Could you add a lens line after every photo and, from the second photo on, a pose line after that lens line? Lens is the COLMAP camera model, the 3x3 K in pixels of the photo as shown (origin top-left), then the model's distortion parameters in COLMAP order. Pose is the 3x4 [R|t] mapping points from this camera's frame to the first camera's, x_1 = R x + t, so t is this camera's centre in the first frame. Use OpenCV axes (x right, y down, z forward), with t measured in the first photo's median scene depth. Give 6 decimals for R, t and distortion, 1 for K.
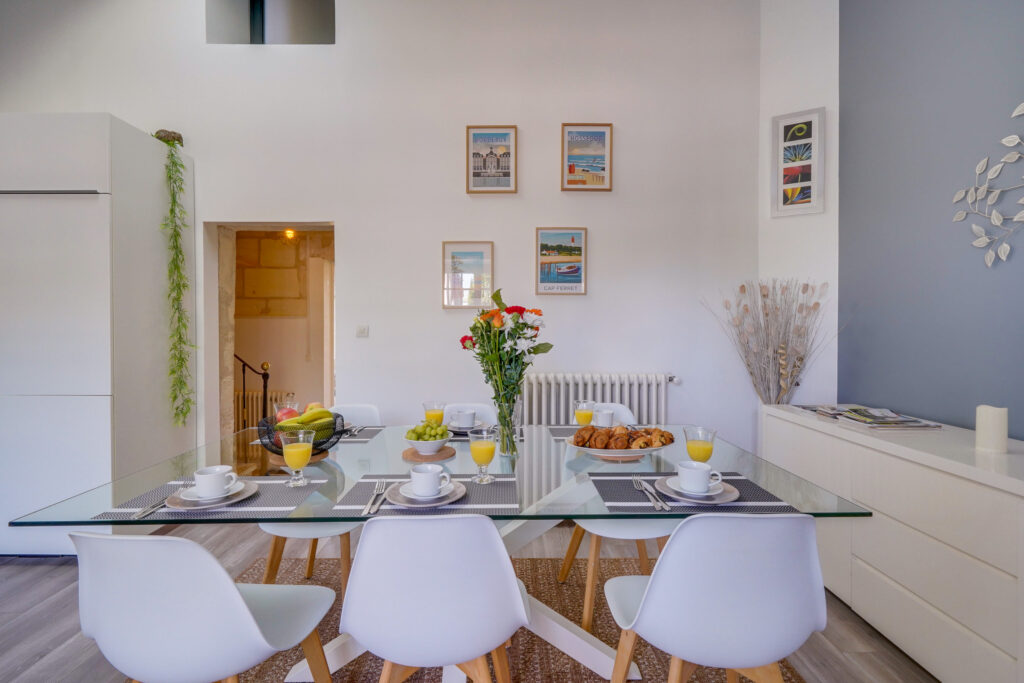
lens RADIAL K [[446.5, 0, 510.4], [0, 446.5, 337.7], [0, 0, 1]] dist [-0.000012, -0.001324]
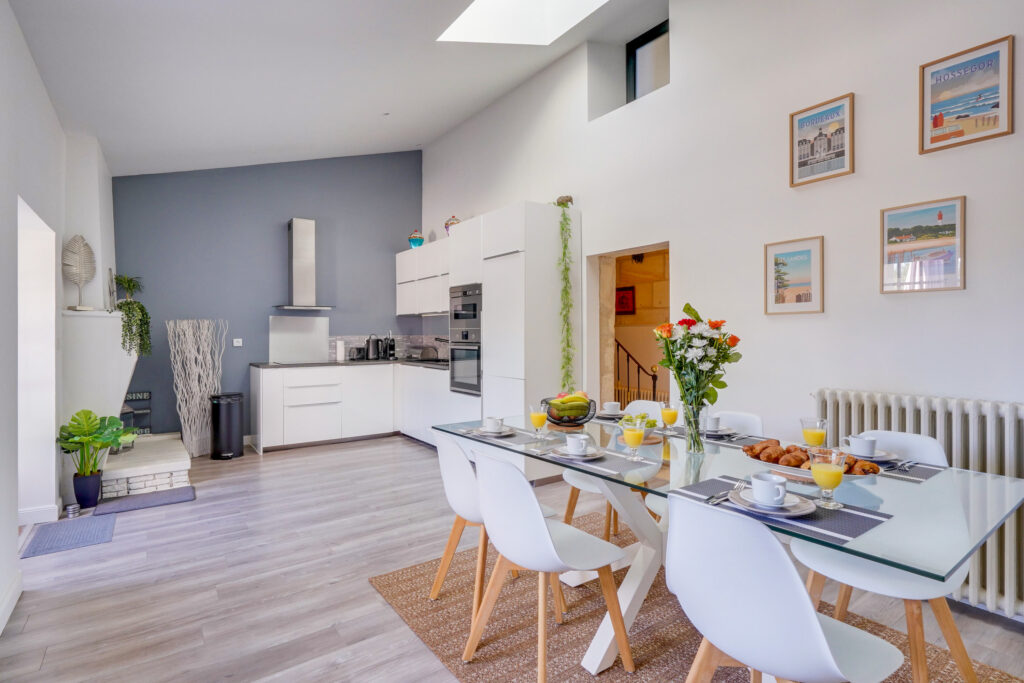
lens RADIAL K [[518.7, 0, 532.5], [0, 518.7, 336.2], [0, 0, 1]] dist [-0.009494, 0.000680]
pose [[0.595406, 0.000407, -0.803425, 0.433637], [-0.011878, 0.999895, -0.008295, -0.006036], [0.803337, 0.014482, 0.595348, -0.045294]]
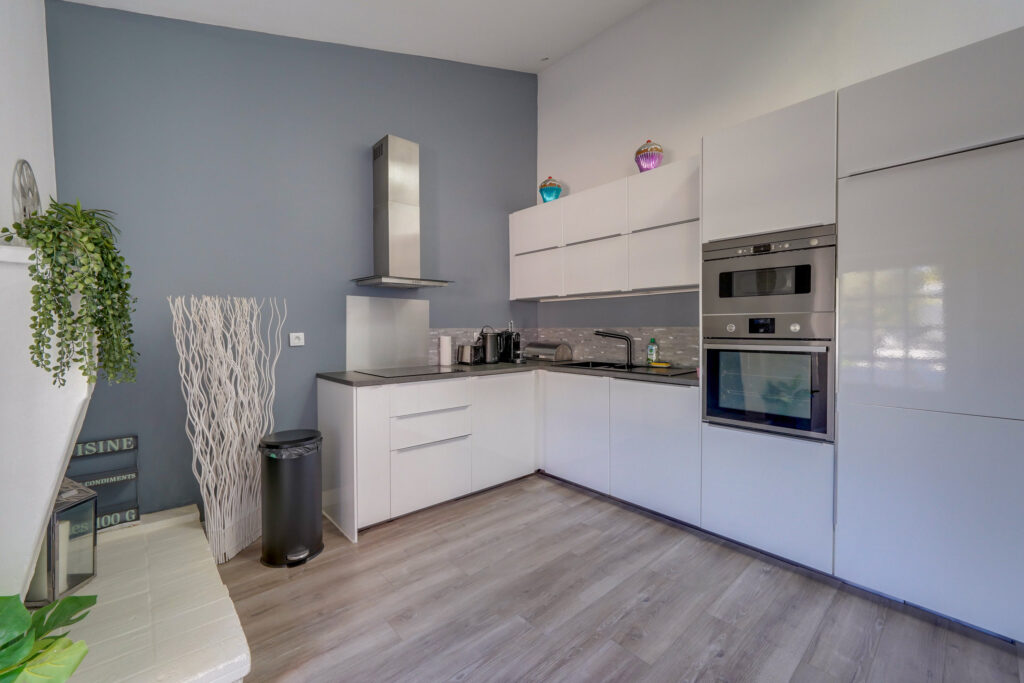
lens RADIAL K [[406.1, 0, 503.8], [0, 406.1, 335.9], [0, 0, 1]] dist [-0.006009, -0.000407]
pose [[0.671714, 0.008944, -0.740757, -0.816077], [-0.009175, 0.999951, 0.003753, -0.000108], [0.740754, 0.004276, 0.671763, -0.040232]]
